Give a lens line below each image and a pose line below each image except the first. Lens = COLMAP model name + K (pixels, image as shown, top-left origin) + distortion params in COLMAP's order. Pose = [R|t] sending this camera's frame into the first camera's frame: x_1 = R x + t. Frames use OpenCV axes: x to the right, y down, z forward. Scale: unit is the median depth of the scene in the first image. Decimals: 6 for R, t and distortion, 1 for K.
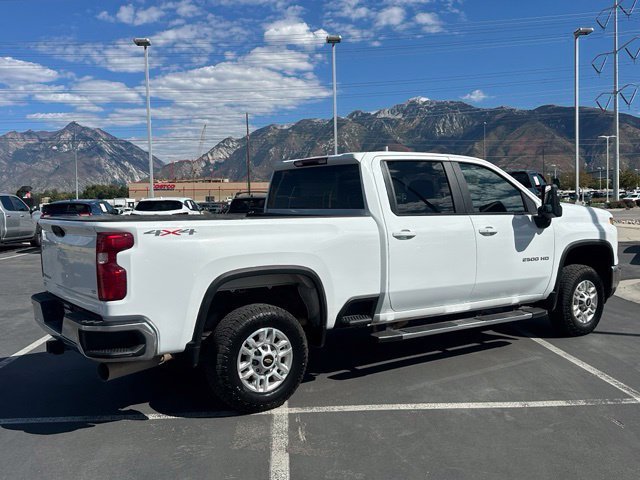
lens RADIAL K [[626.9, 0, 315.9], [0, 626.9, 228.9], [0, 0, 1]] dist [0.157657, -0.310484]
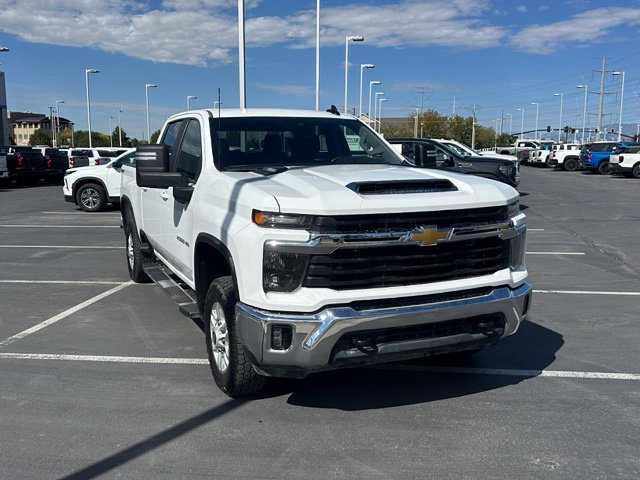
lens RADIAL K [[626.1, 0, 314.3], [0, 626.1, 239.2], [0, 0, 1]] dist [0.151622, -0.287862]
pose [[-0.192157, 0.156019, -0.968883, 1.295772], [-0.032803, 0.985709, 0.165234, -0.106714], [0.980816, 0.063533, -0.184293, 1.588804]]
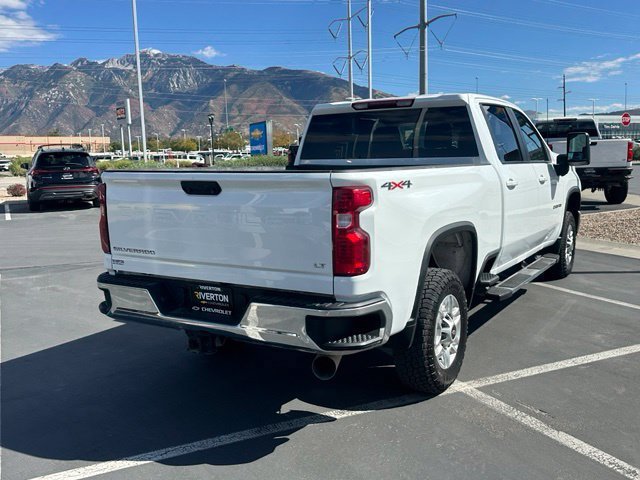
lens RADIAL K [[626.1, 0, 314.3], [0, 626.1, 239.2], [0, 0, 1]] dist [0.151622, -0.287862]
pose [[0.916976, -0.054619, 0.395187, -0.516797], [0.021832, 0.995970, 0.086994, 0.001882], [-0.398345, -0.071144, 0.914472, 0.259600]]
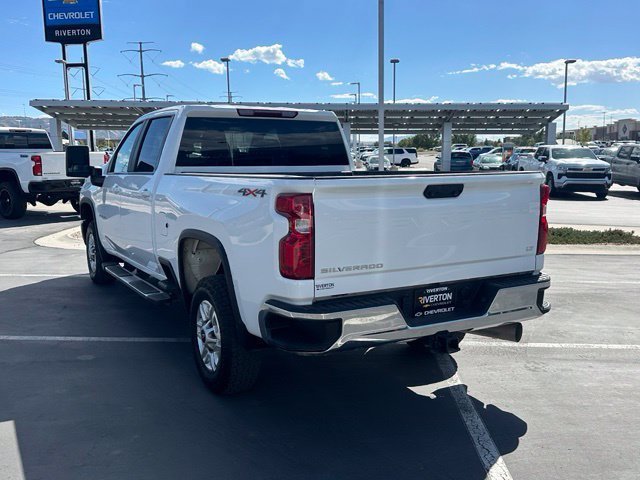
lens RADIAL K [[626.1, 0, 314.3], [0, 626.1, 239.2], [0, 0, 1]] dist [0.151622, -0.287862]
pose [[0.097019, -0.112106, 0.988949, -1.042430], [0.049173, 0.992963, 0.107737, -0.025139], [-0.994067, 0.038177, 0.101849, 0.976108]]
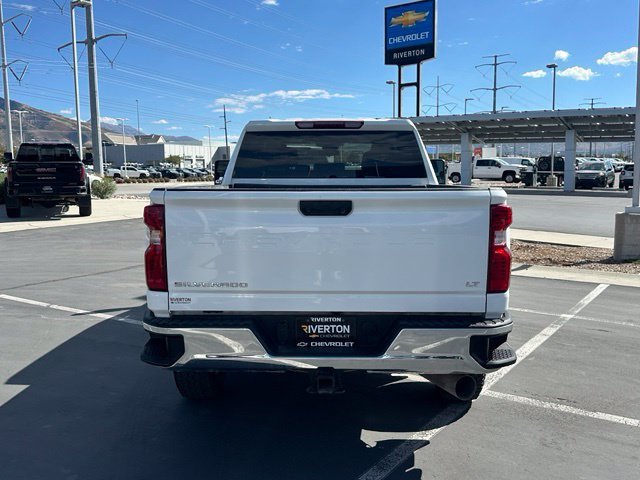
lens RADIAL K [[626.1, 0, 314.3], [0, 626.1, 239.2], [0, 0, 1]] dist [0.151622, -0.287862]
pose [[0.595429, -0.070639, 0.800296, -0.840042], [0.029154, 0.997371, 0.066343, -0.007083], [-0.802879, -0.016170, 0.595923, 0.566230]]
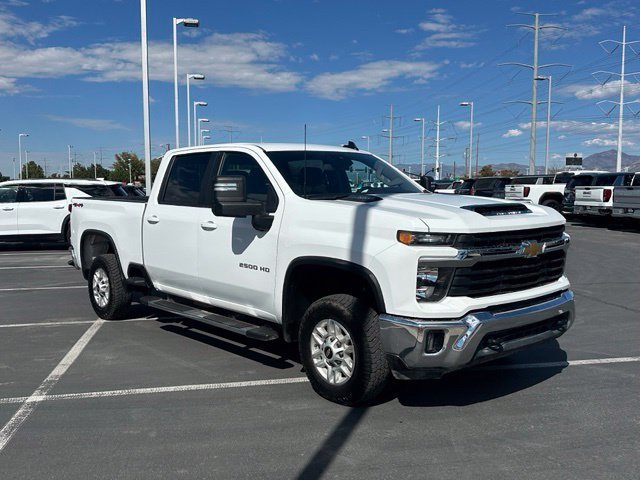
lens RADIAL K [[626.1, 0, 314.3], [0, 626.1, 239.2], [0, 0, 1]] dist [0.151622, -0.287862]
pose [[0.108281, 0.100964, -0.988980, 1.399058], [-0.036341, 0.994566, 0.097555, -0.085147], [0.993456, 0.025377, 0.111361, 1.206894]]
